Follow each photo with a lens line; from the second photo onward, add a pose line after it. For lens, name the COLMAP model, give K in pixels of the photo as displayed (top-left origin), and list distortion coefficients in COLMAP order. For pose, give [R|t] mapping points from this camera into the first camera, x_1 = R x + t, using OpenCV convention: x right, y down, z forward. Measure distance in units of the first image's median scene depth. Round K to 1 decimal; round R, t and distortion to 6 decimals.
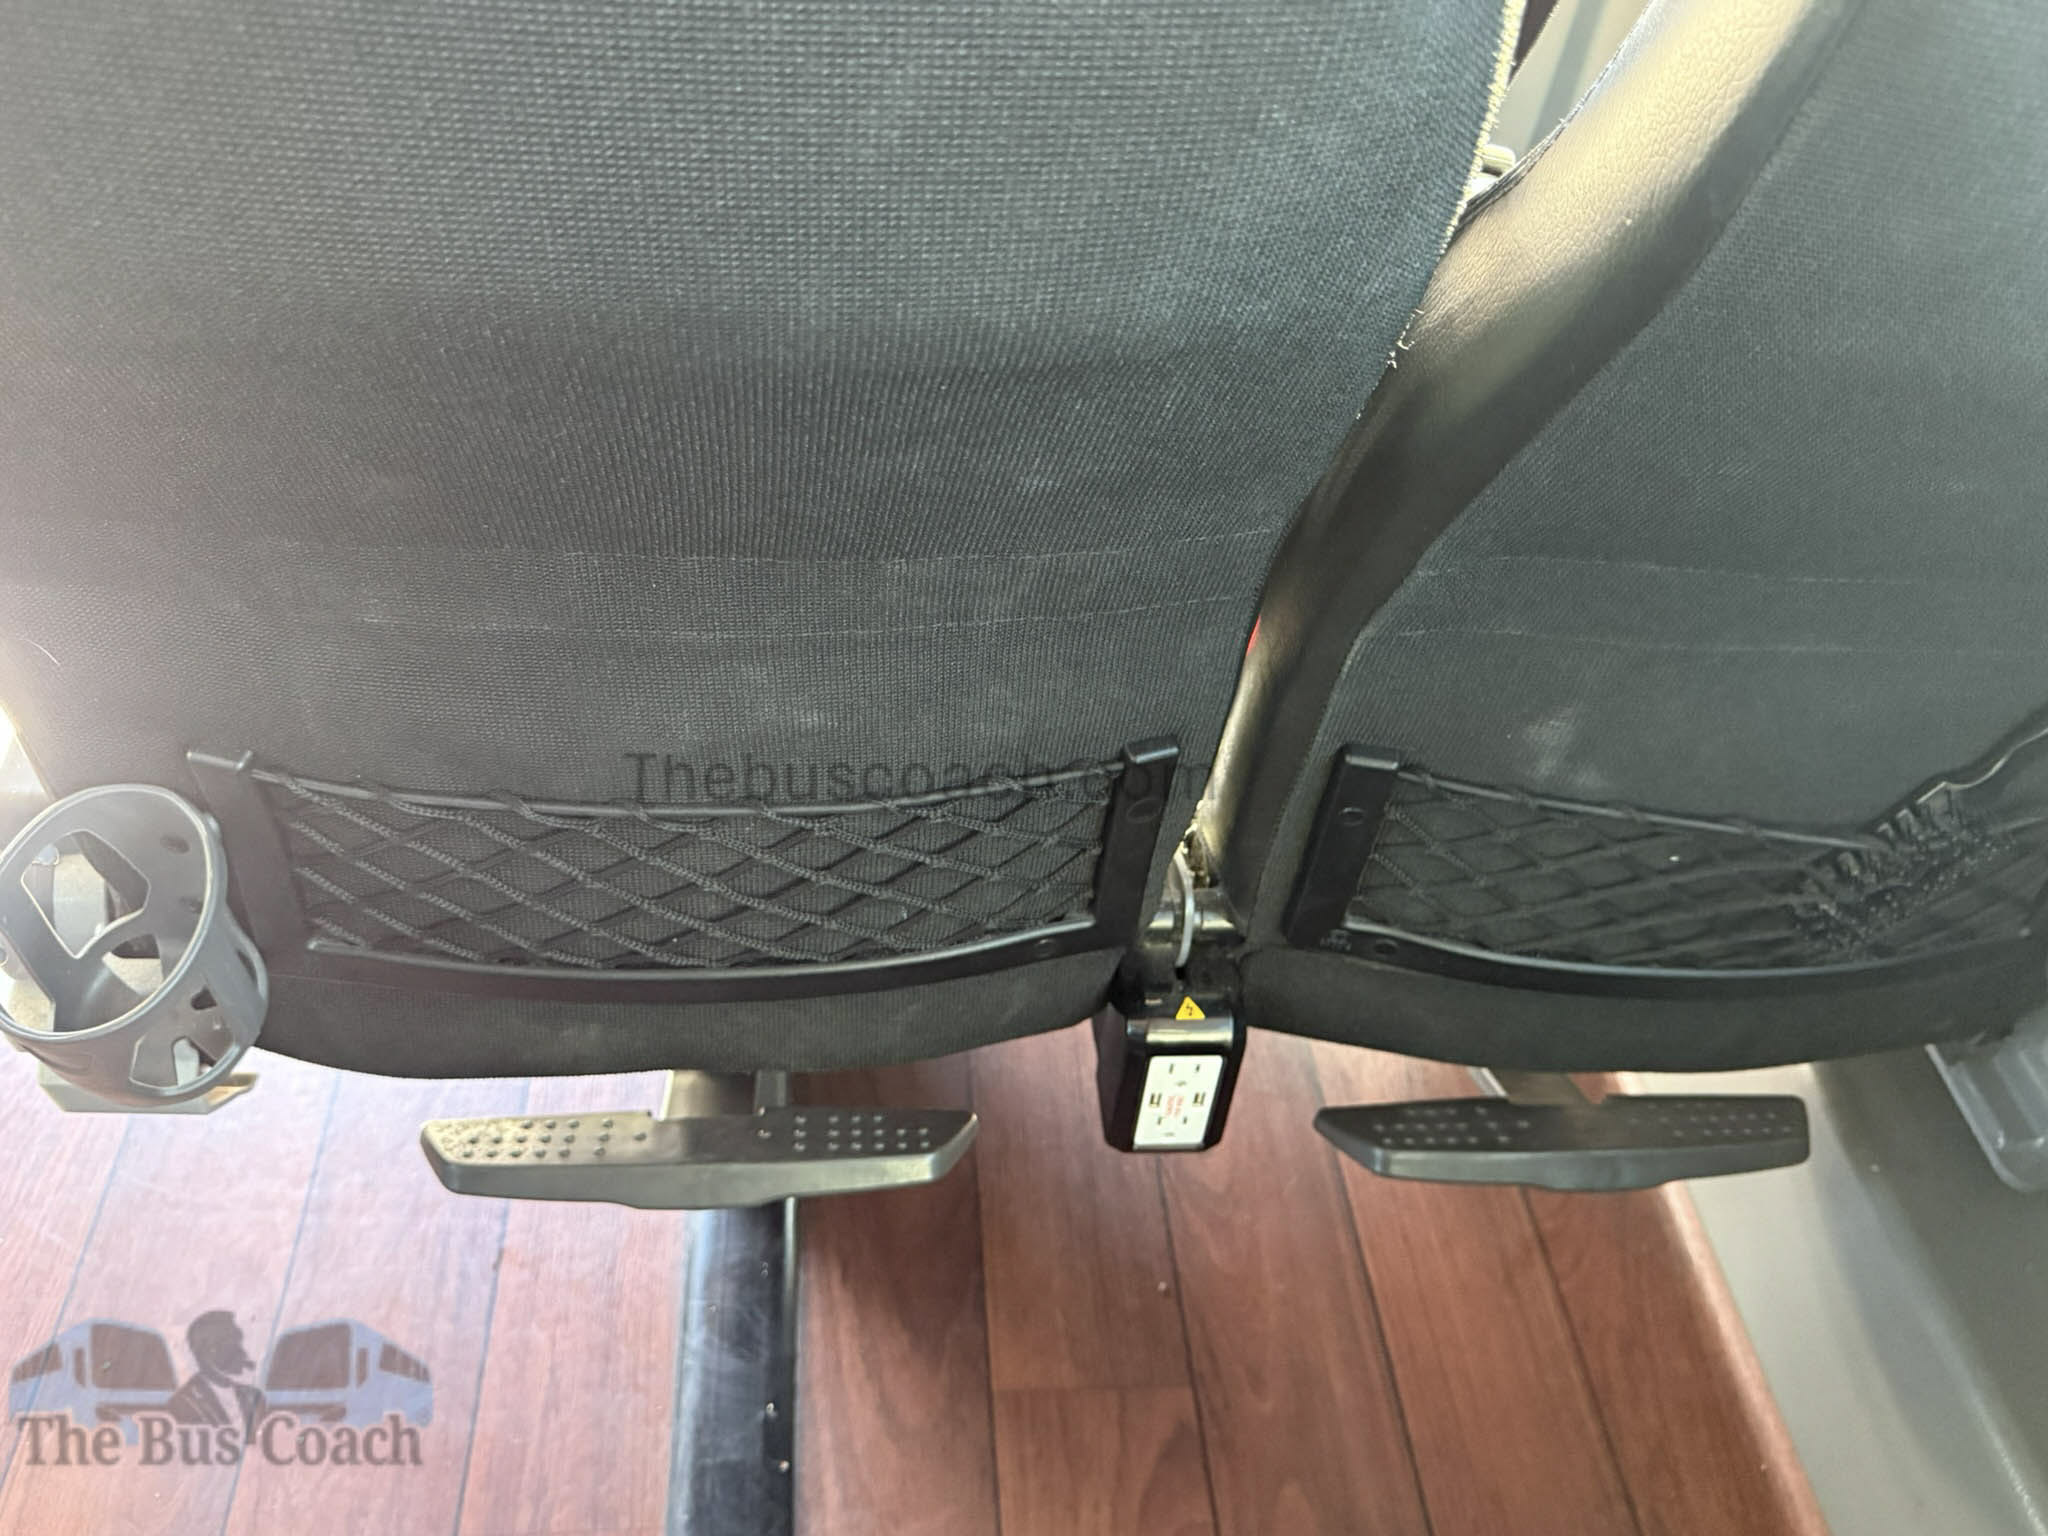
lens RADIAL K [[1642.8, 0, 1024.0], [0, 1642.8, 768.0], [0, 0, 1]] dist [0.003833, 0.001095]
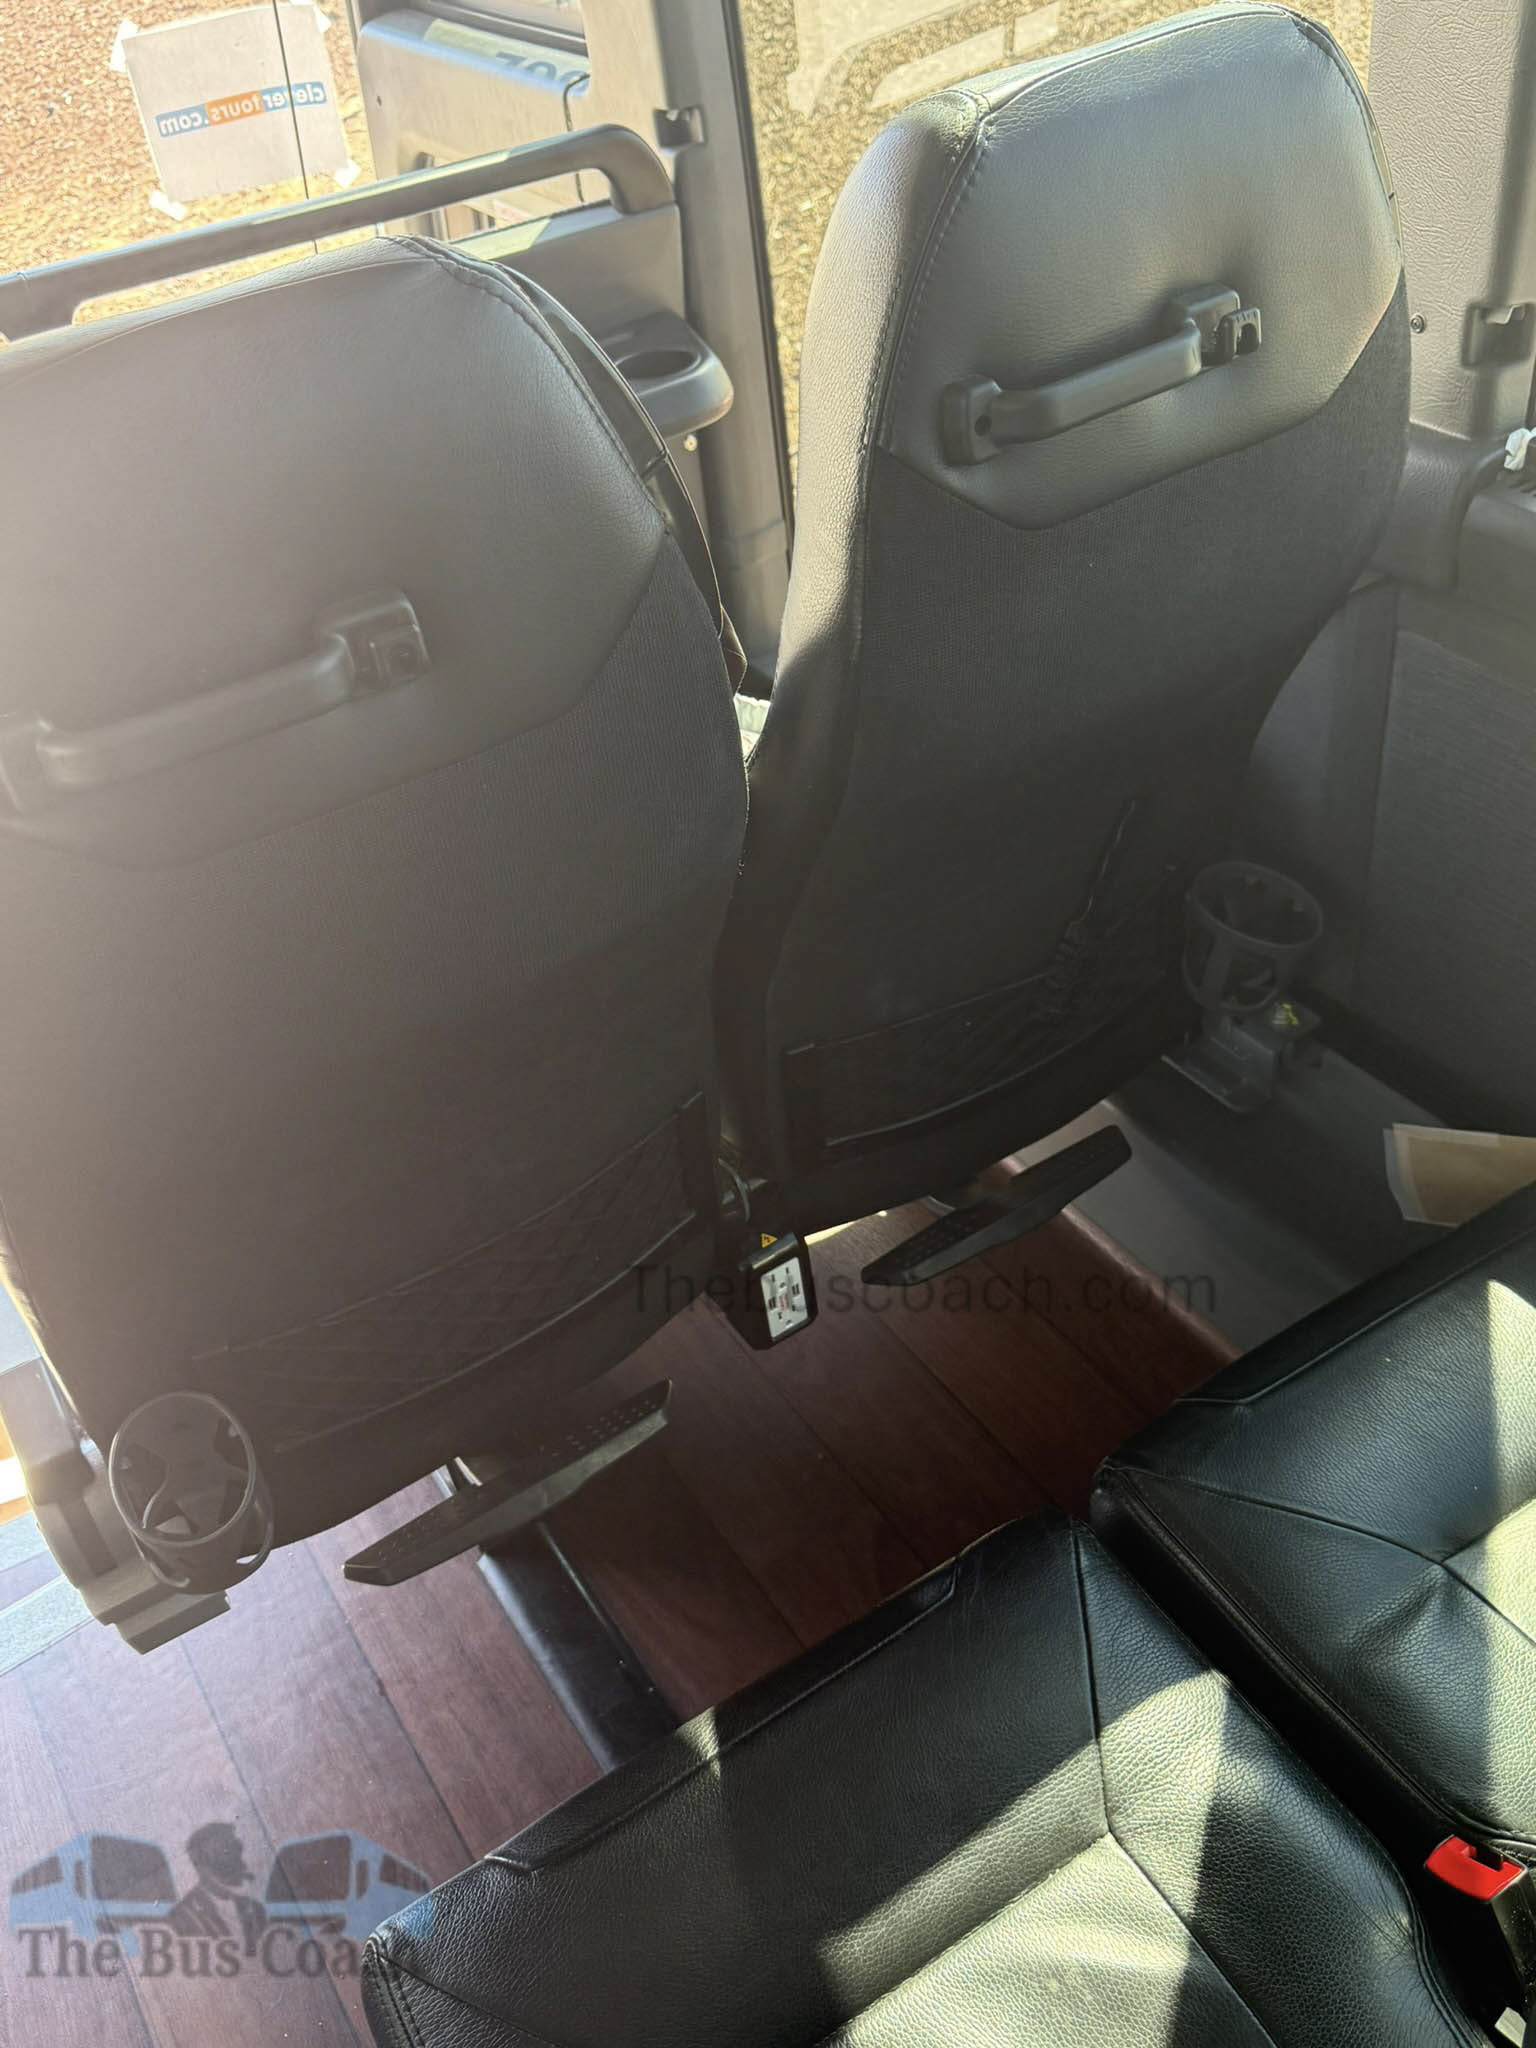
lens RADIAL K [[1798.2, 0, 768.0], [0, 1798.2, 1024.0], [0, 0, 1]] dist [-0.003500, -0.001793]
pose [[0.862875, -0.437649, 0.252805, -0.239350], [0.457508, 0.888915, -0.022704, -0.000233], [-0.214786, 0.135251, 0.967251, -0.699015]]
